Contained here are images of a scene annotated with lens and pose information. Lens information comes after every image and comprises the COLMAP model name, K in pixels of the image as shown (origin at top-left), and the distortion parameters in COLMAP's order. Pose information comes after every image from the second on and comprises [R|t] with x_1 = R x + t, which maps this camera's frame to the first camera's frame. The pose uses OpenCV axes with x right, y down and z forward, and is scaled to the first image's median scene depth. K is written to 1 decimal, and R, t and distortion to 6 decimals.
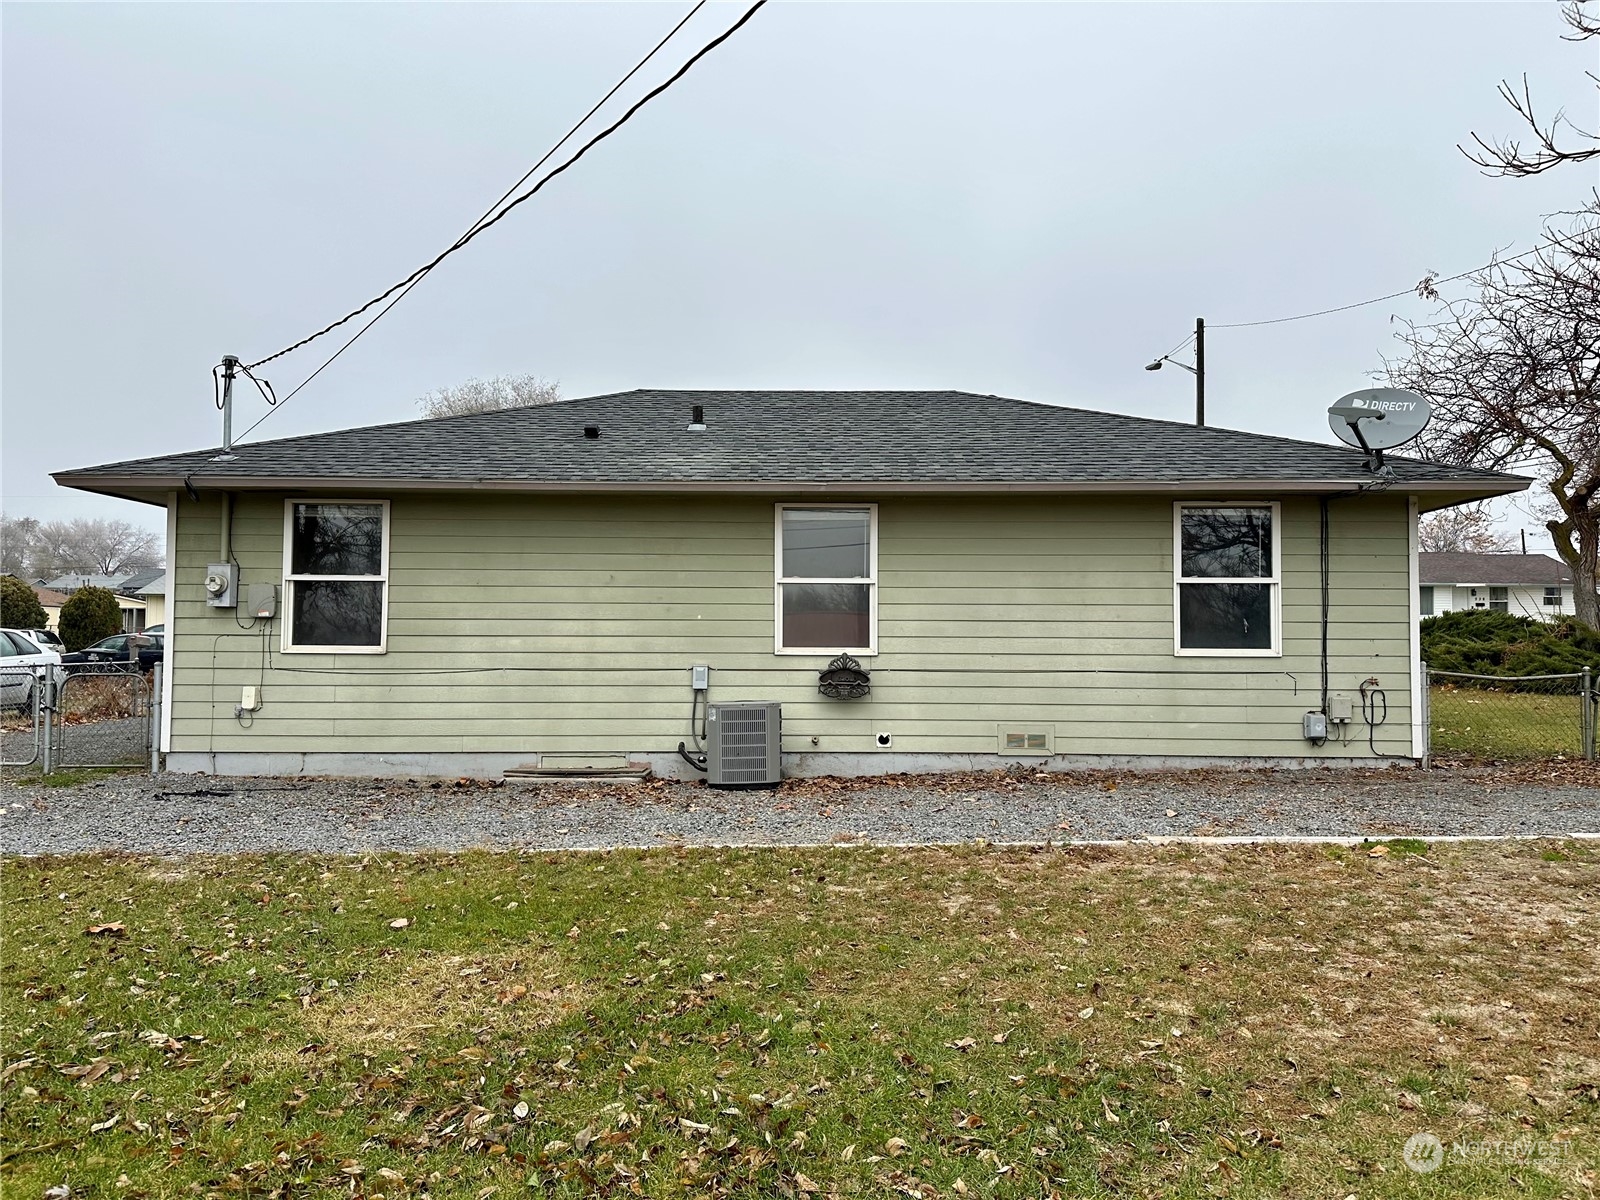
lens RADIAL K [[1104.6, 0, 800.0], [0, 1104.6, 600.0], [0, 0, 1]] dist [0.145556, -0.212279]
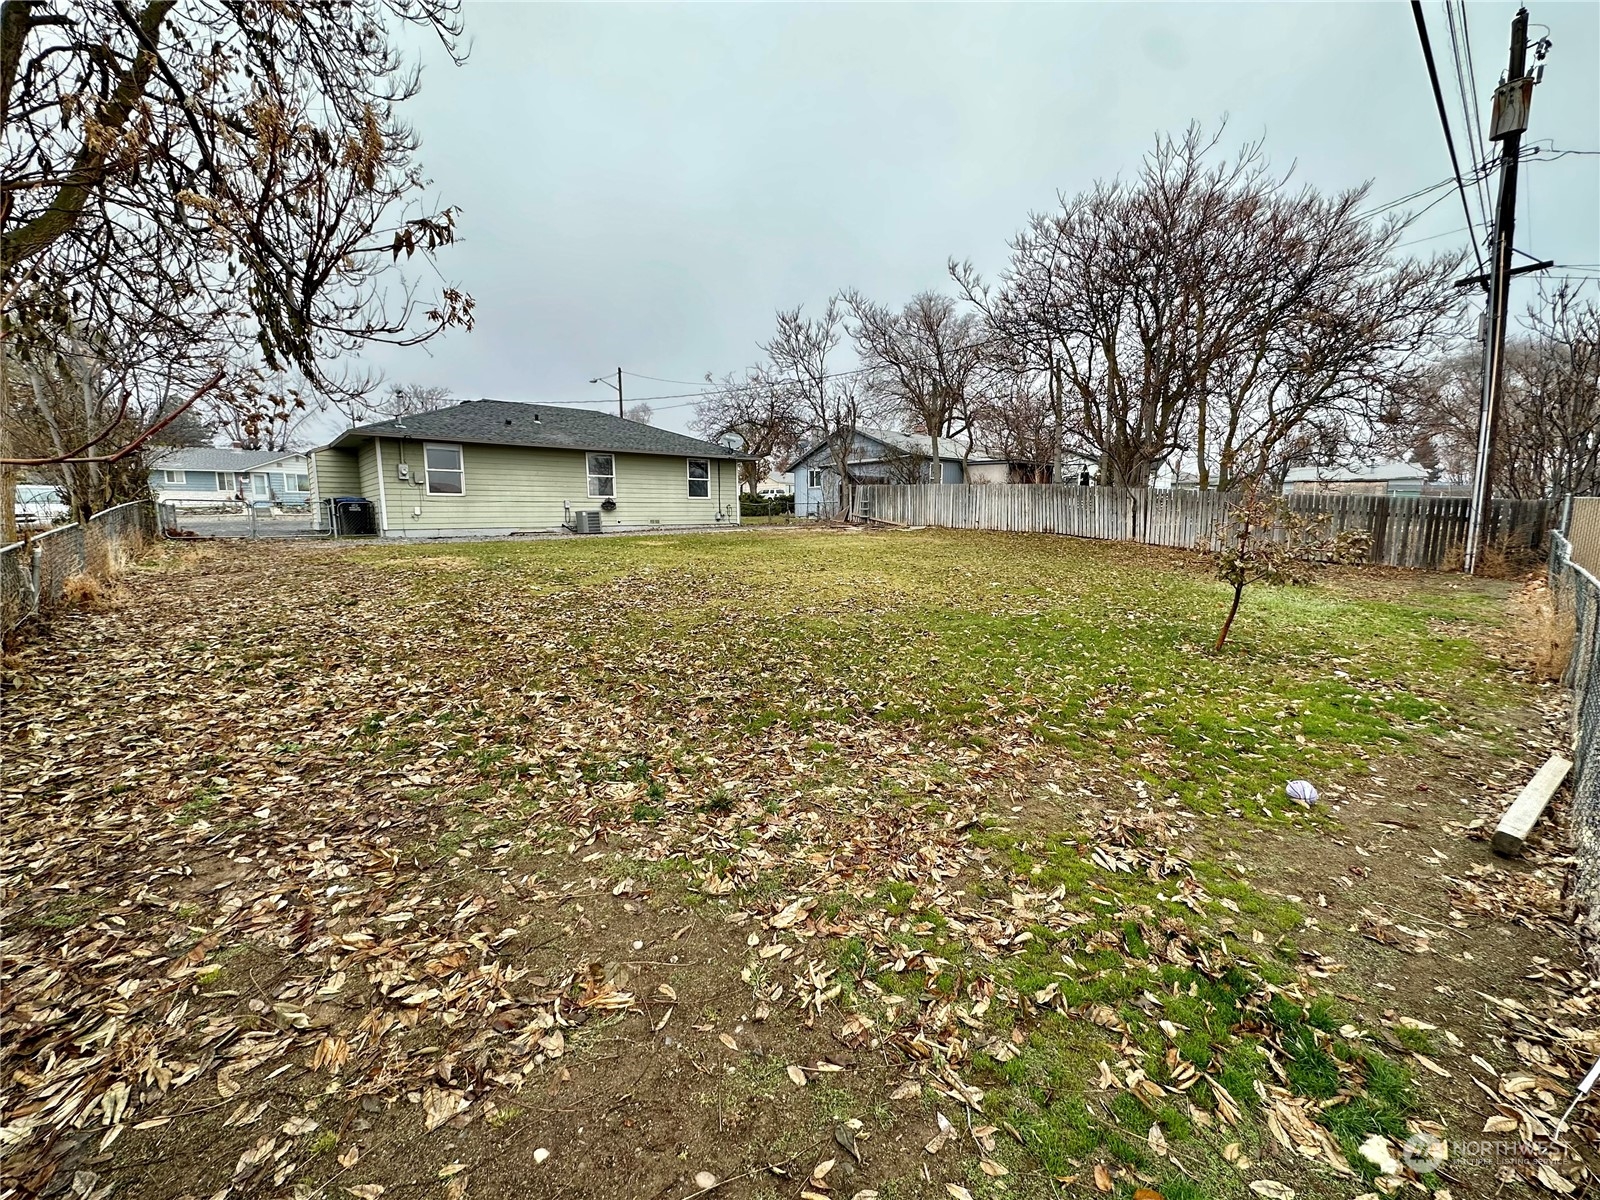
lens RADIAL K [[636.1, 0, 800.0], [0, 636.1, 600.0], [0, 0, 1]] dist [-0.003329, 0.000098]
pose [[0.751106, -0.095745, 0.653202, -0.845103], [-0.016762, 0.986343, 0.163851, 0.027629], [-0.659969, -0.134019, 0.739243, -0.934612]]
